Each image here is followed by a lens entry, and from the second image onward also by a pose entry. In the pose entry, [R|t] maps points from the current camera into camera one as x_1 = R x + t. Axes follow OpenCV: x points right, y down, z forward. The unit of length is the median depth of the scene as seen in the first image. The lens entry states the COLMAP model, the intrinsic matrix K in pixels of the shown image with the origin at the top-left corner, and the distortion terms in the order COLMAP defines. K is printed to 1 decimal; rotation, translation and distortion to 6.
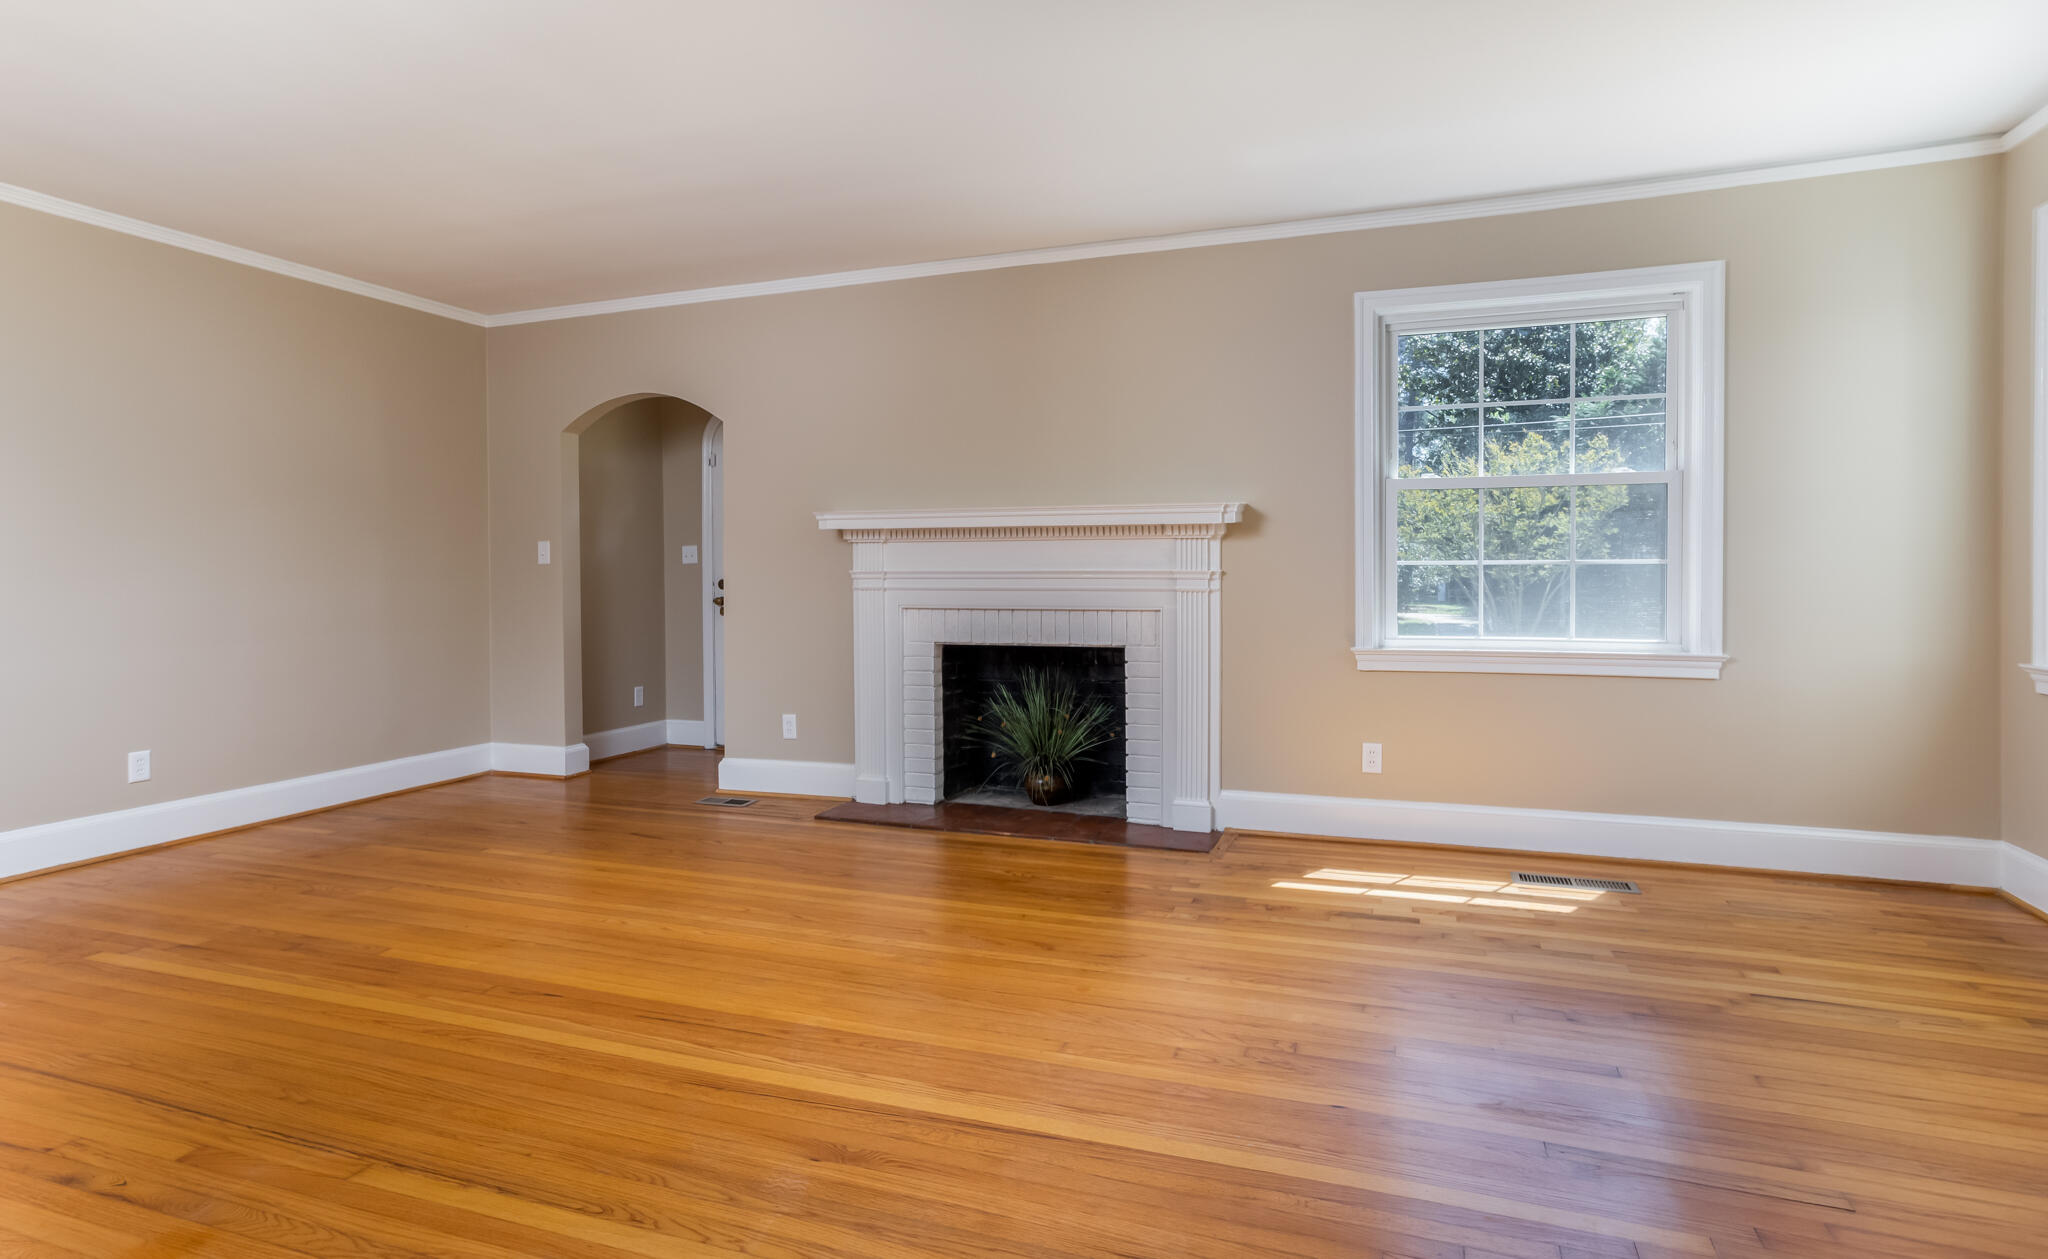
lens RADIAL K [[1107.8, 0, 1023.2], [0, 1107.8, 599.3], [0, 0, 1]] dist [0.001090, 0.002086]
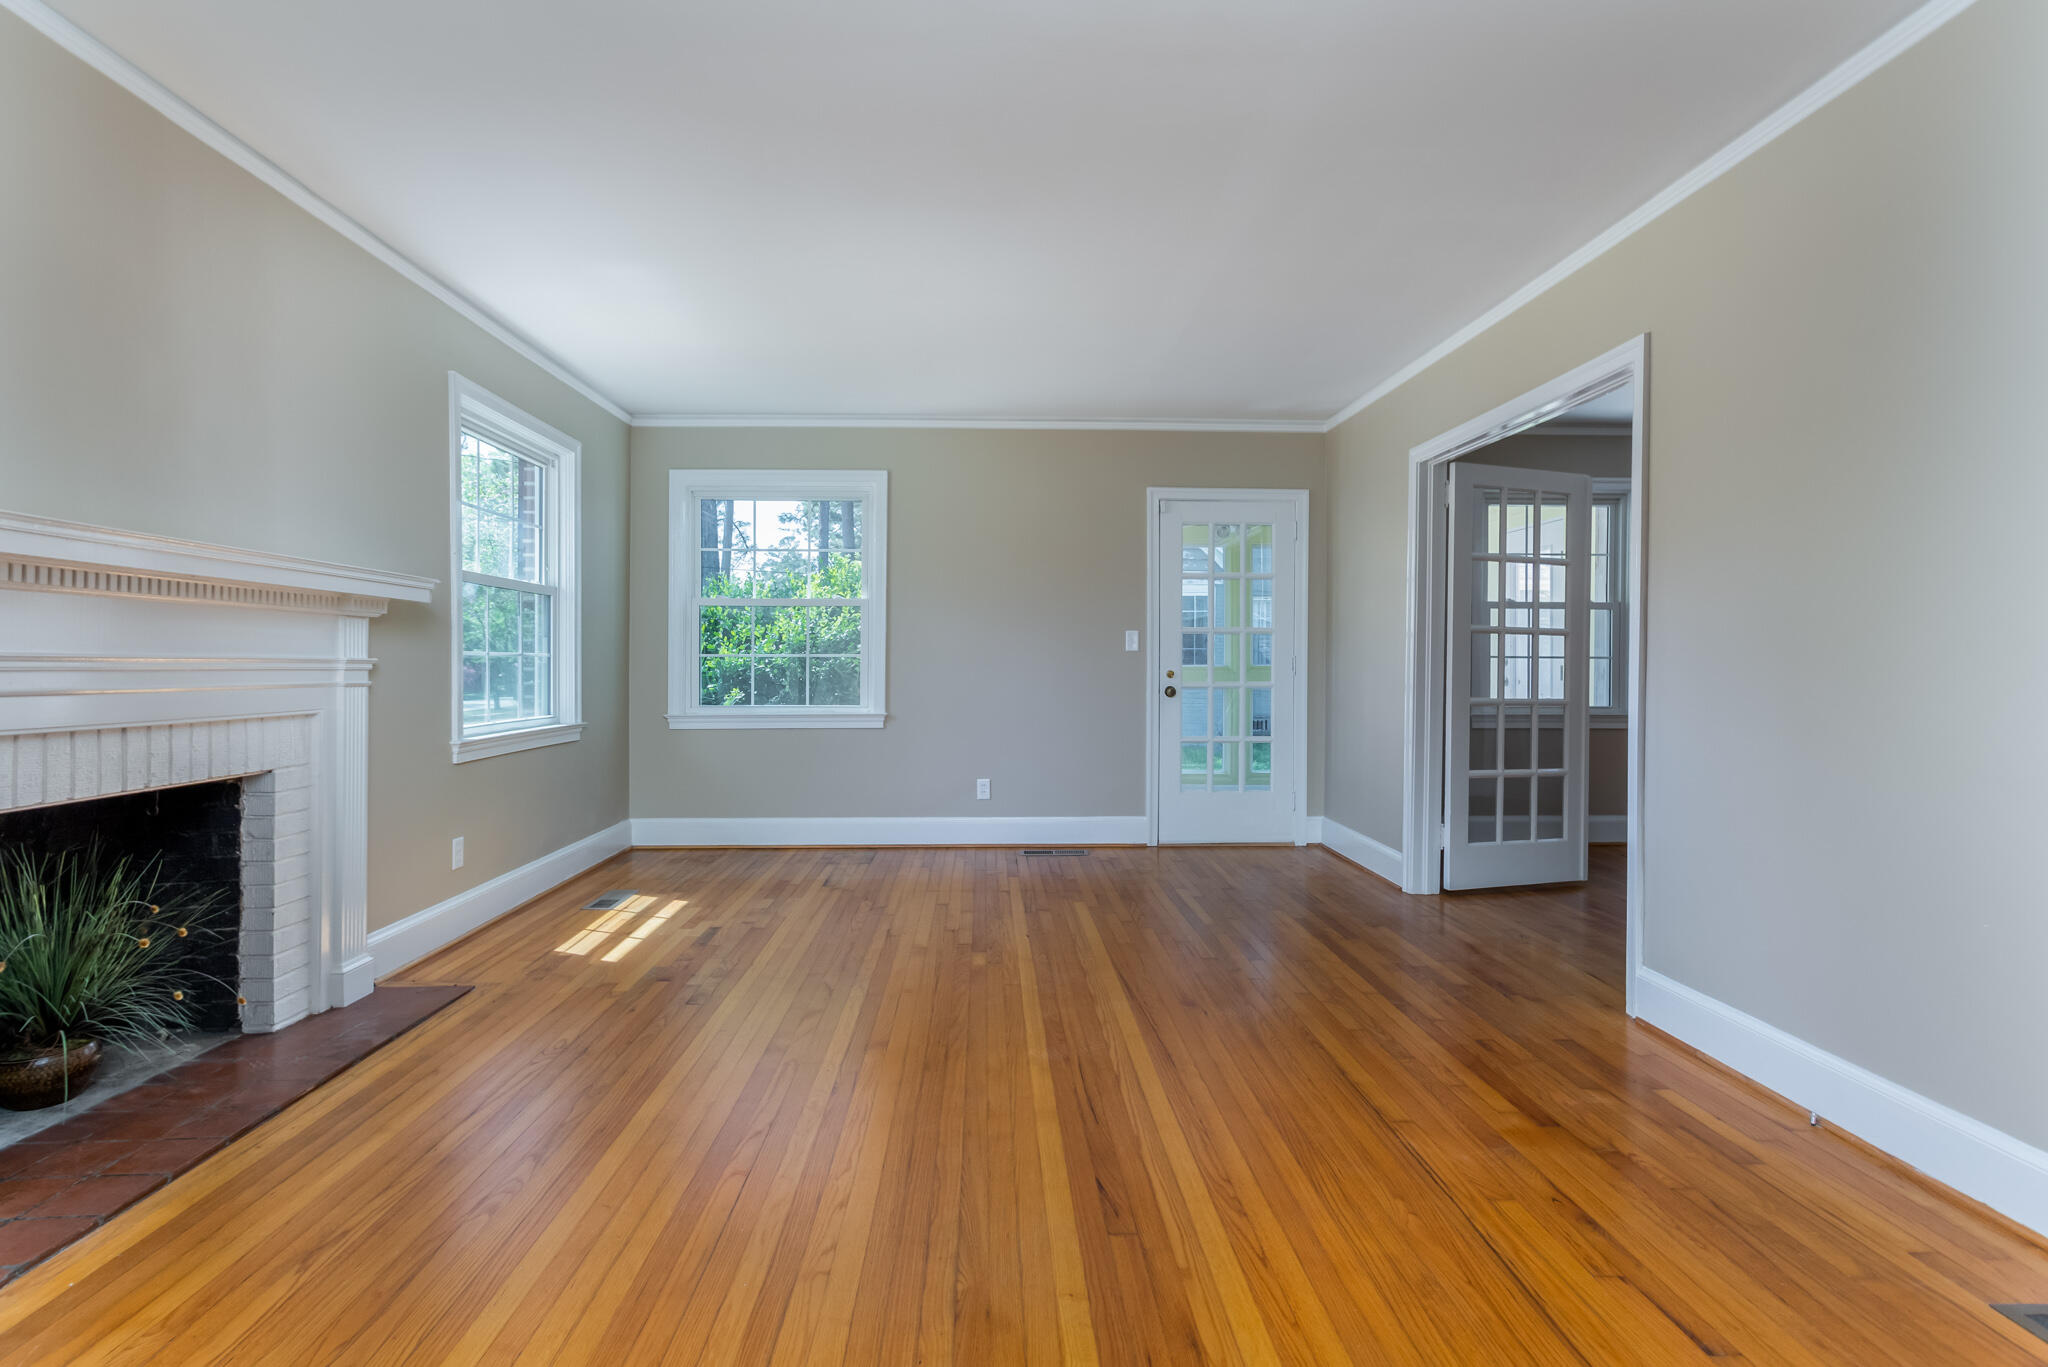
lens RADIAL K [[1102.0, 0, 1009.1], [0, 1102.0, 656.7], [0, 0, 1]] dist [0.030099, 0.001245]
pose [[-0.411541, 0.002836, 0.911387, -1.236976], [0.013136, 0.999910, 0.002821, -0.041137], [-0.911297, 0.013133, -0.411541, 1.502411]]
